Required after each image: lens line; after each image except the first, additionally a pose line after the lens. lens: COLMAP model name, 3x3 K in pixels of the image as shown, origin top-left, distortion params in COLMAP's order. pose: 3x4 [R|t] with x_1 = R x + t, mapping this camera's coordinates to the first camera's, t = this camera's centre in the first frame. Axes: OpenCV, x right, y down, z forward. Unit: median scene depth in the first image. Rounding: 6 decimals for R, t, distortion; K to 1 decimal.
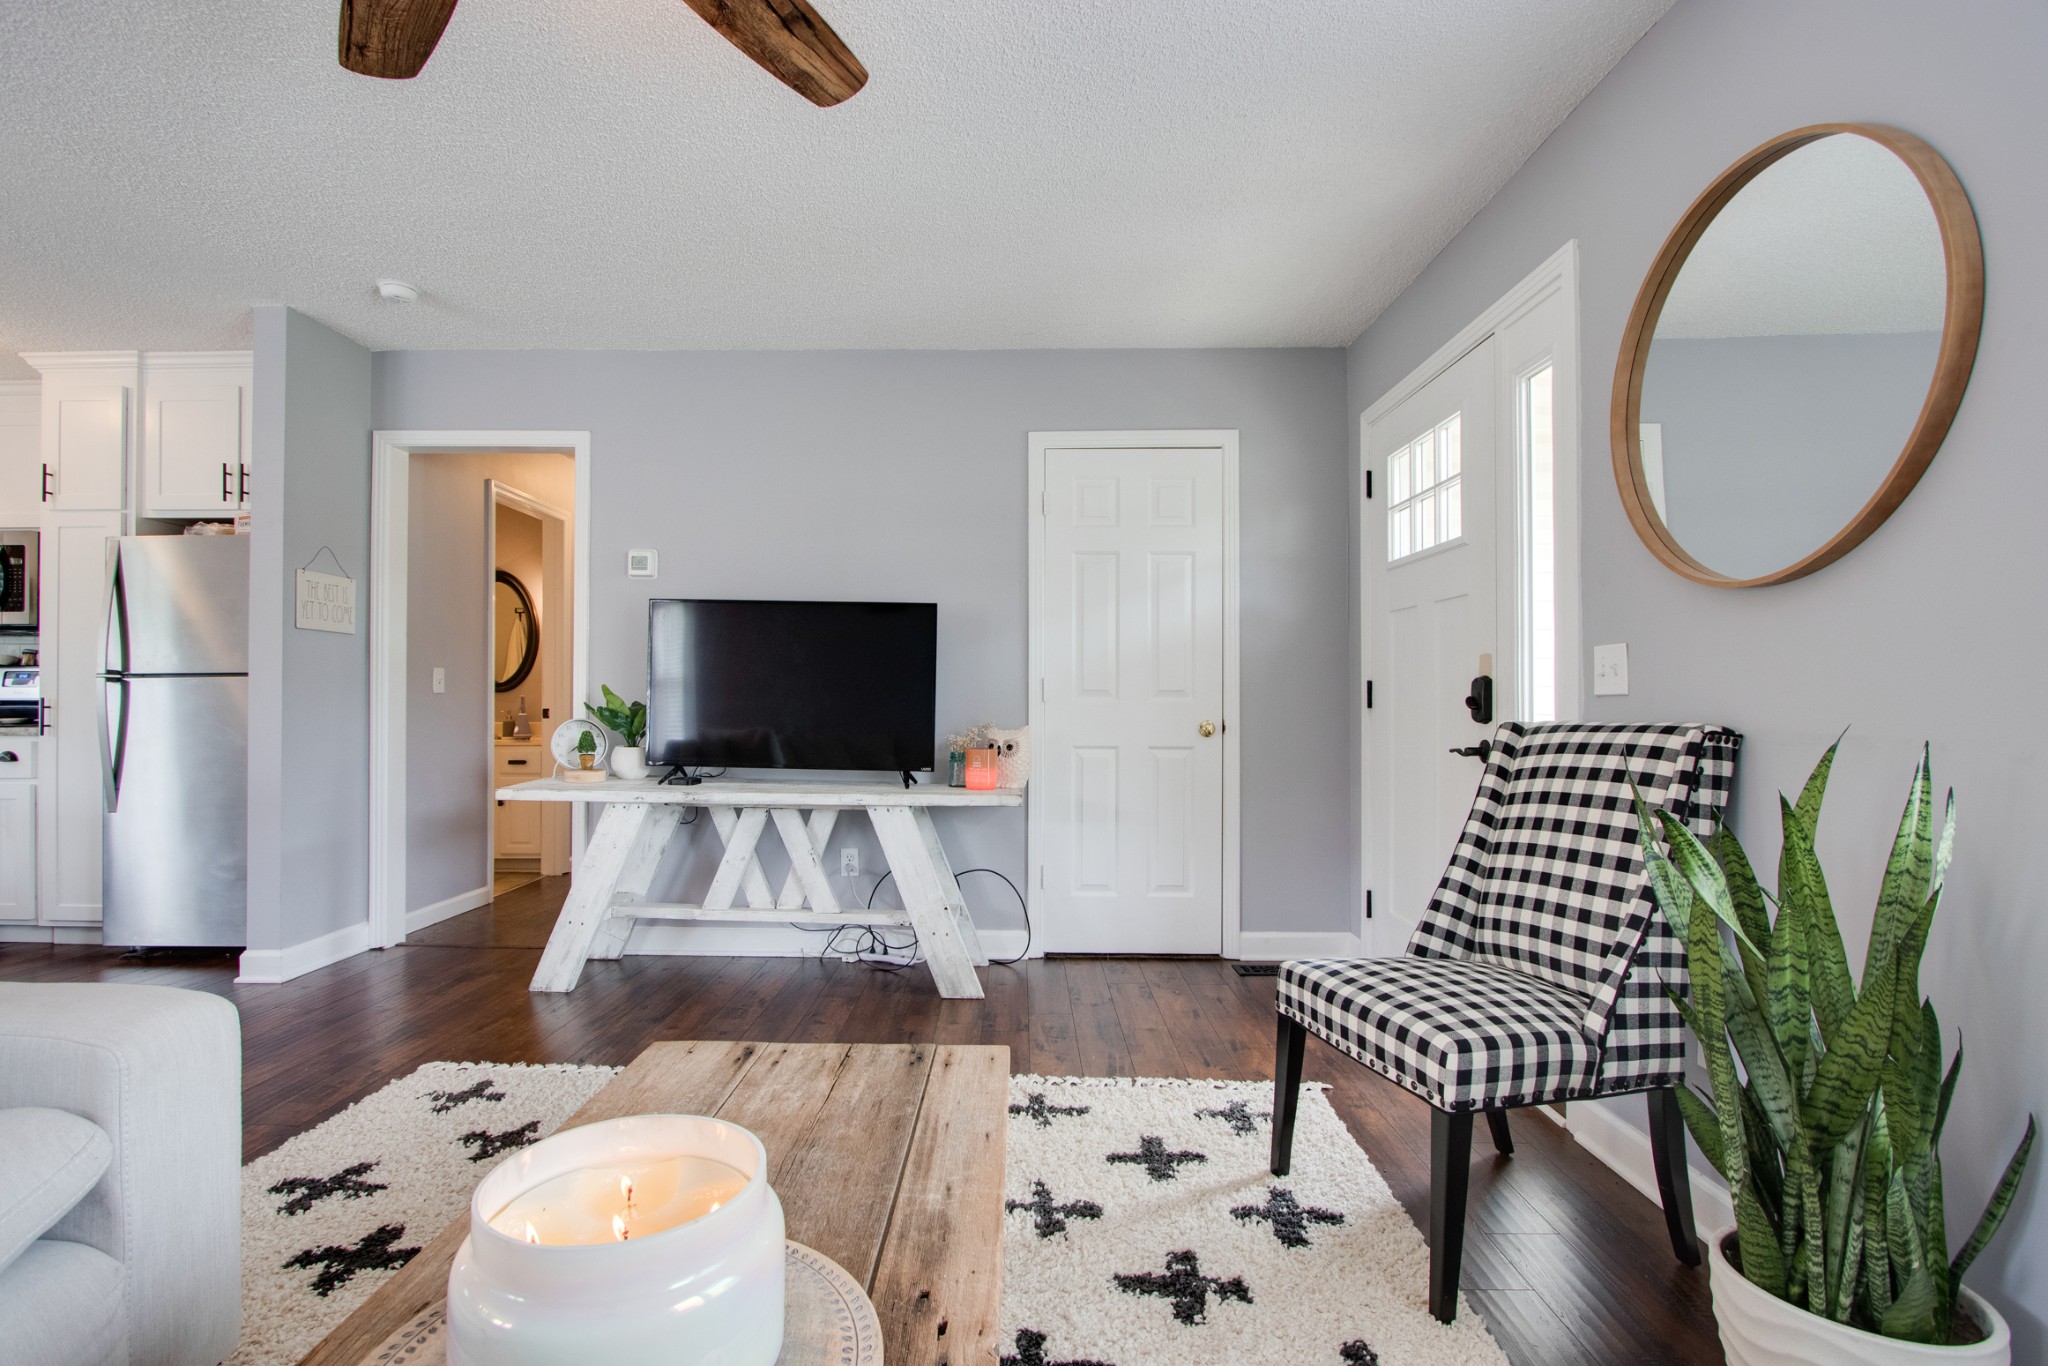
lens RADIAL K [[946.9, 0, 1009.1], [0, 946.9, 694.6], [0, 0, 1]] dist [-0.014114, 0.001380]
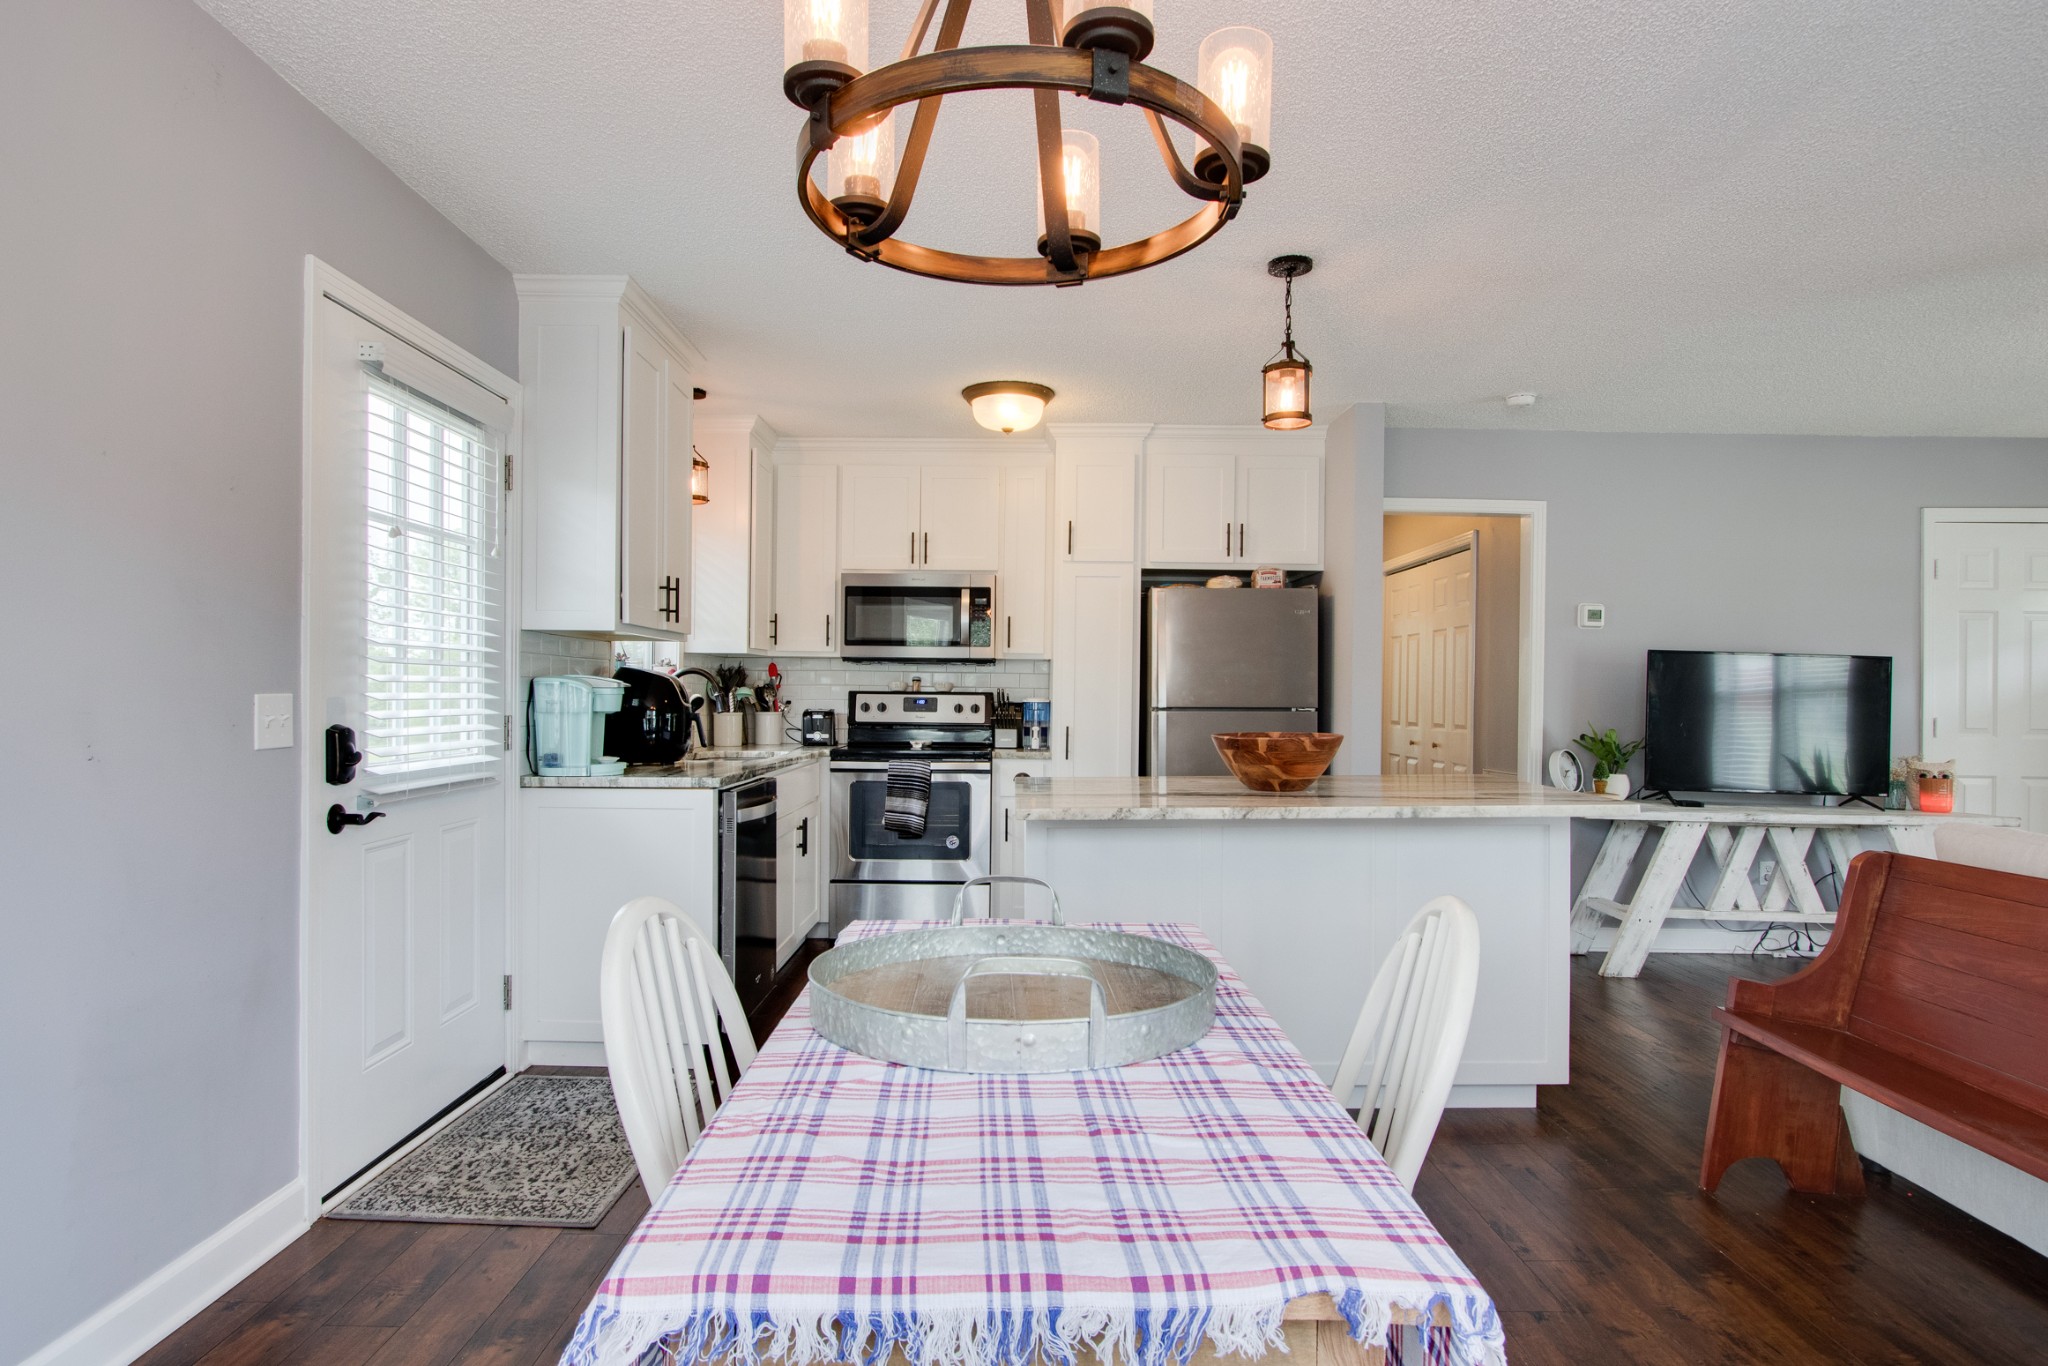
lens RADIAL K [[1126.8, 0, 1024.0], [0, 1126.8, 683.0], [0, 0, 1]] dist [-0.002243, -0.000403]
pose [[0.999731, 0.009885, 0.020979, -1.160630], [-0.009707, 0.999916, -0.008534, -0.038457], [-0.021062, 0.008328, 0.999743, -0.387226]]
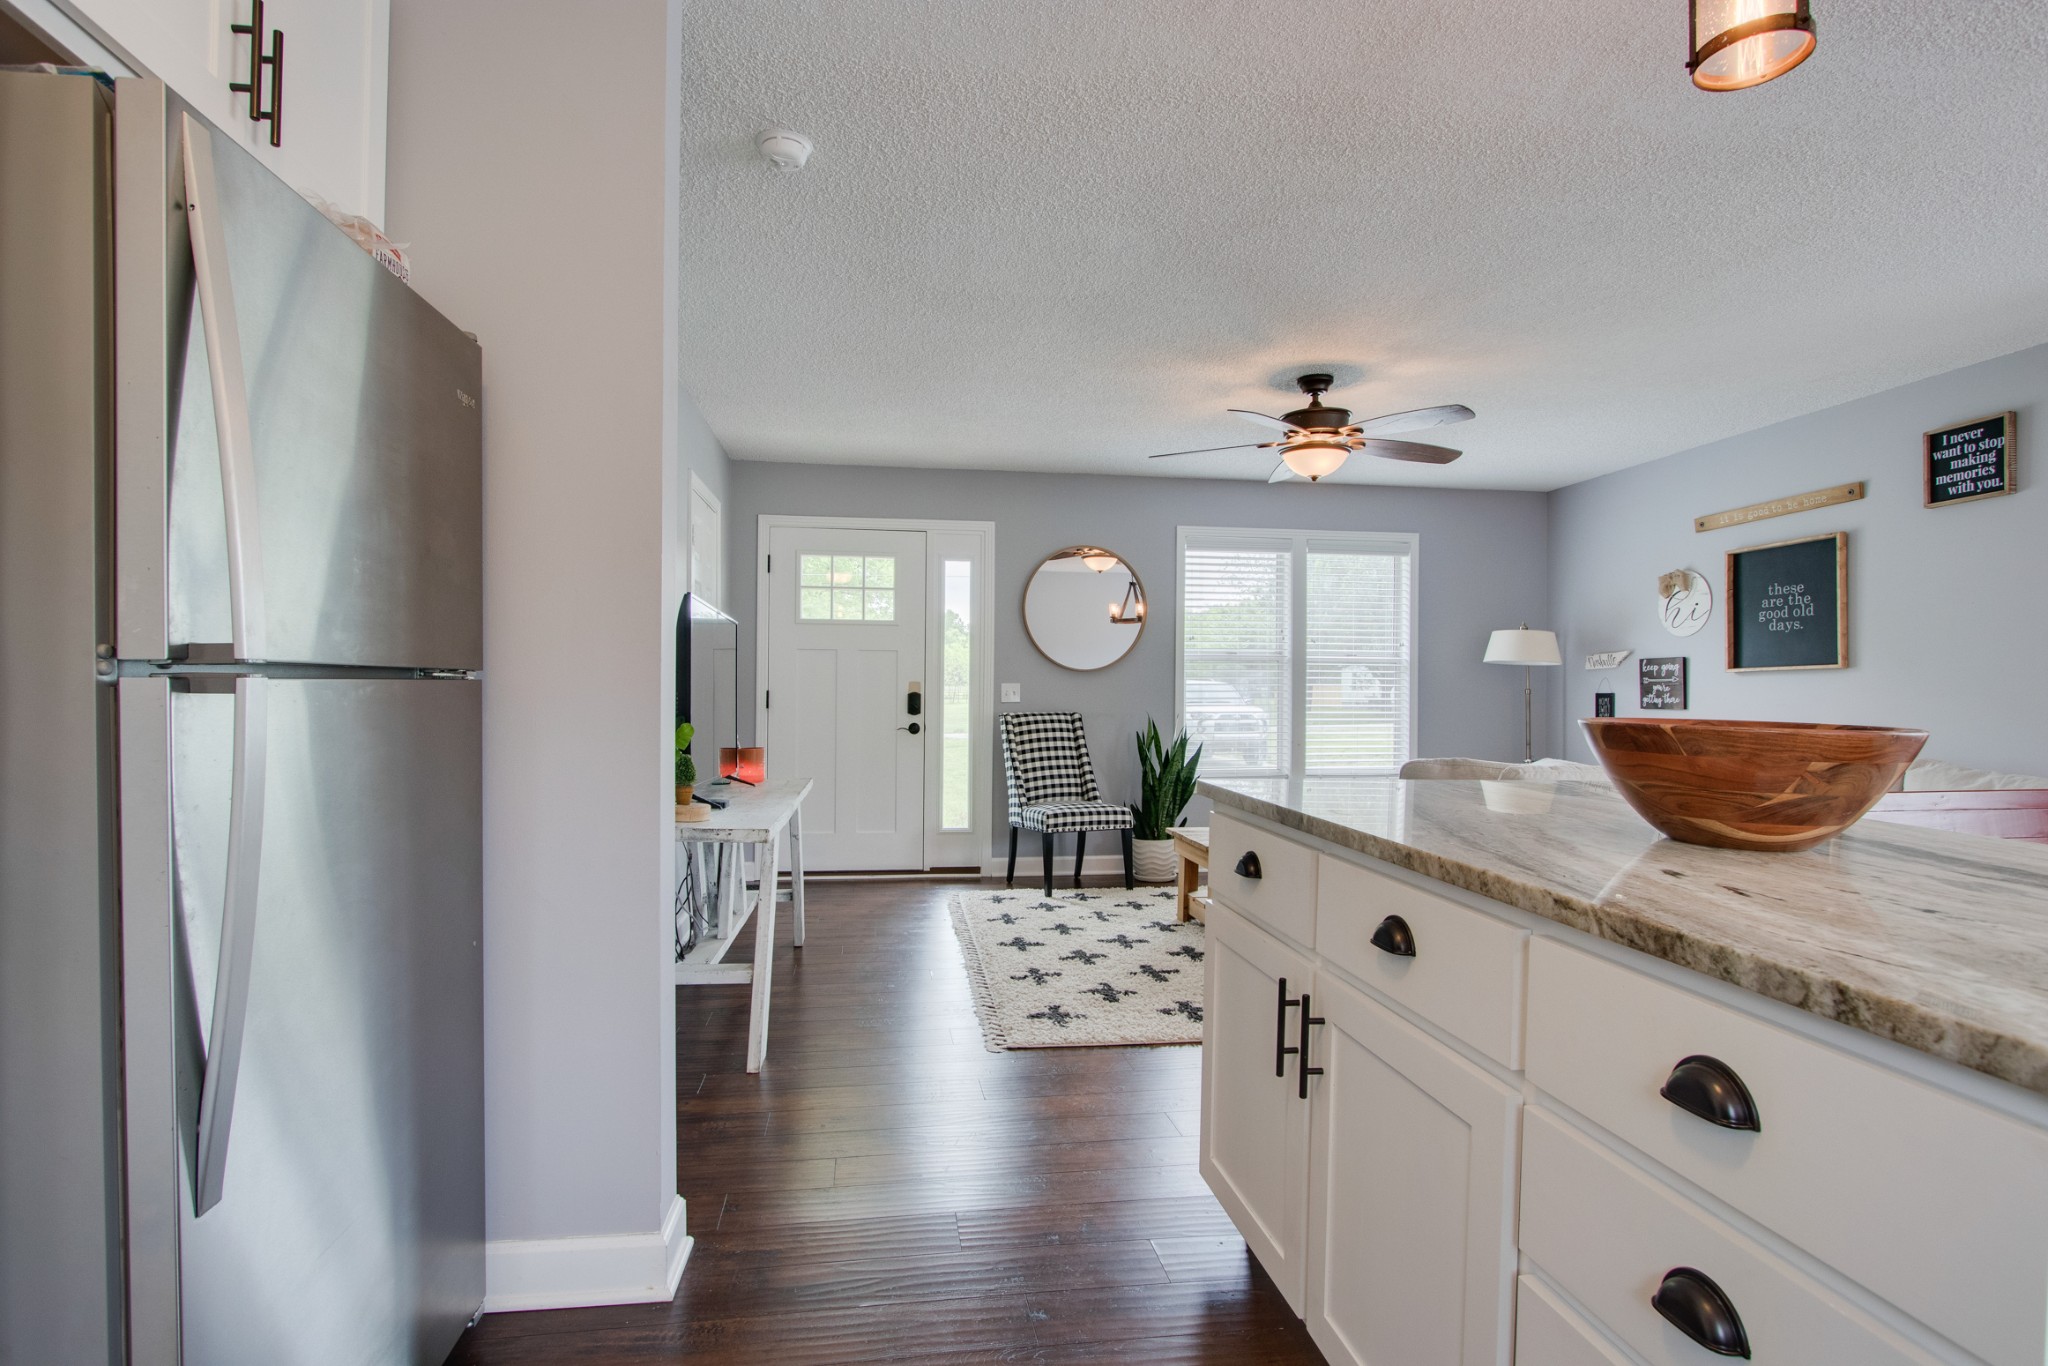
lens RADIAL K [[992.3, 0, 1002.3], [0, 992.3, 695.7], [0, 0, 1]] dist [-0.016738, 0.000241]
pose [[-0.145731, -0.005461, 0.989309, -1.250162], [-0.010874, 0.999933, 0.003917, -0.016670], [-0.989265, -0.010187, -0.145780, 0.829495]]
